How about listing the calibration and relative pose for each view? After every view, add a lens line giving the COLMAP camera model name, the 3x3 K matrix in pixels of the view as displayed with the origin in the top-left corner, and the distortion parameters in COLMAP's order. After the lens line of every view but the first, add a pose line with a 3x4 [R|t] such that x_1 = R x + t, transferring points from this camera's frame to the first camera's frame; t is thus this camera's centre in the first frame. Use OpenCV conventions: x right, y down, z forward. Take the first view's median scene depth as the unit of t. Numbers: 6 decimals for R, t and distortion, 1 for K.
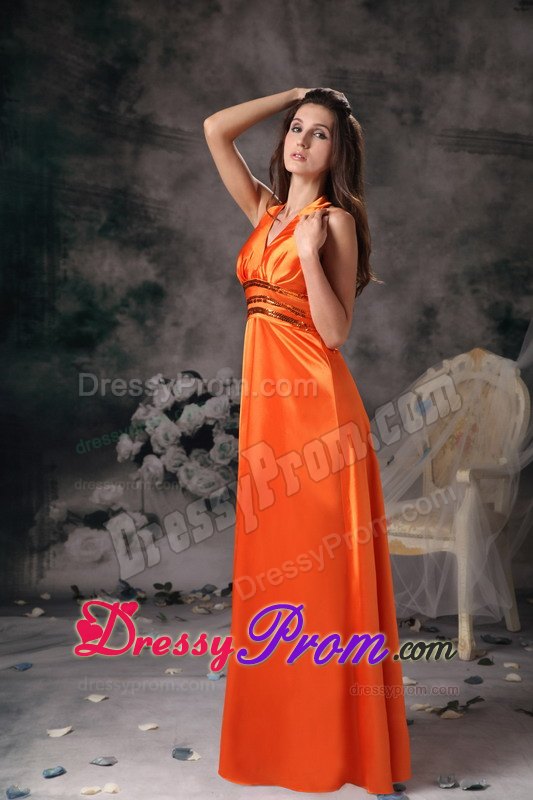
lens RADIAL K [[1550.4, 0, 269.7], [0, 1550.4, 419.3], [0, 0, 1]] dist [0.215214, 0.000000]
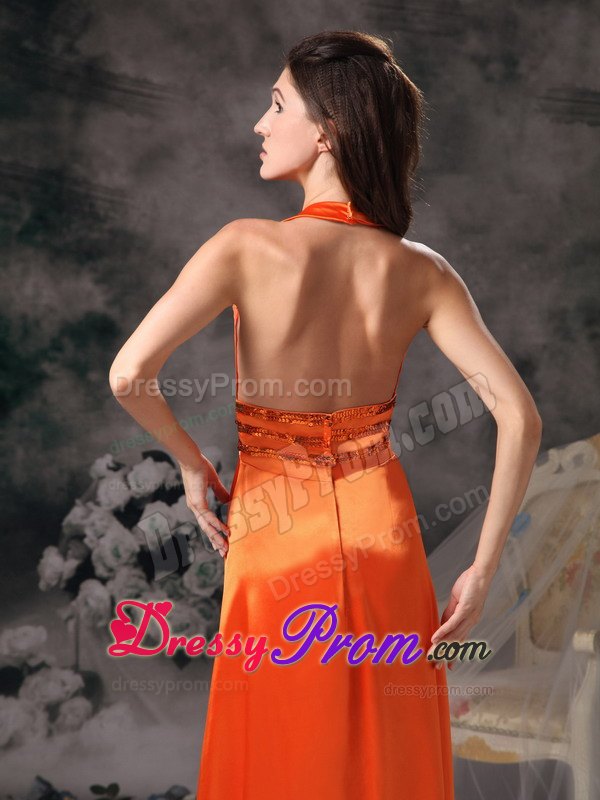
lens RADIAL K [[2280.7, 0, 307.7], [0, 2280.7, 418.9], [0, 0, 1]] dist [0.433966, 0.000000]
pose [[0.999665, 0.018237, 0.018353, -0.005485], [-0.017730, 0.999466, -0.027459, -0.019550], [-0.018844, 0.027125, 0.999454, 0.042713]]
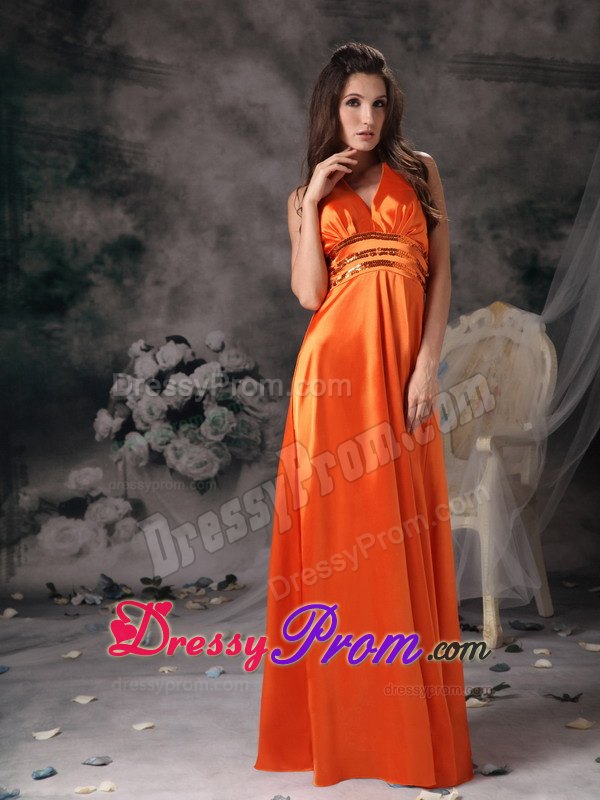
lens RADIAL K [[1864.9, 0, 304.0], [0, 1864.9, 383.9], [0, 0, 1]] dist [0.265334, 0.000000]
pose [[0.999448, -0.026678, 0.019793, -0.000243], [0.026754, 0.999636, -0.003607, 0.002039], [-0.019689, 0.004135, 0.999798, -0.060424]]
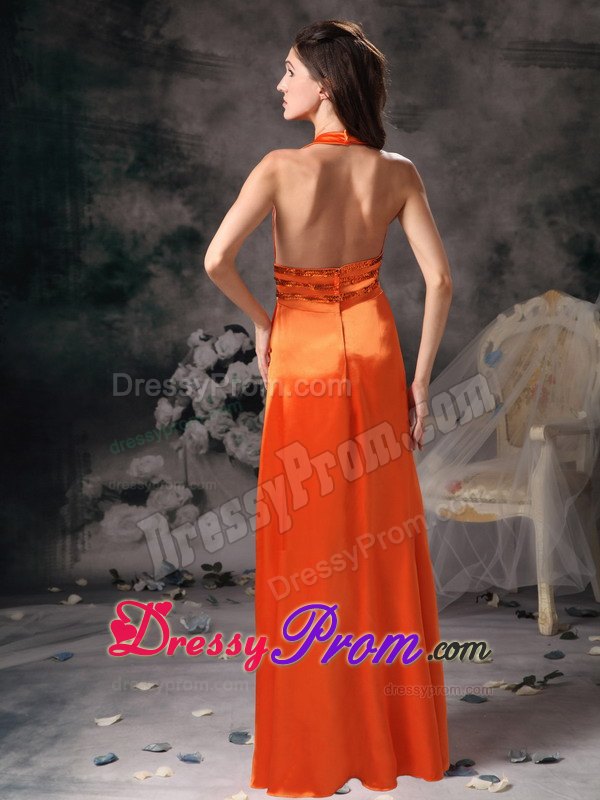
lens RADIAL K [[1864.9, 0, 293.9], [0, 1864.9, 381.6], [0, 0, 1]] dist [0.265334, 0.000000]
pose [[0.999193, -0.034388, -0.020762, 0.004303], [0.034506, 0.999390, 0.005348, -0.003163], [0.020566, -0.006060, 0.999770, -0.071966]]
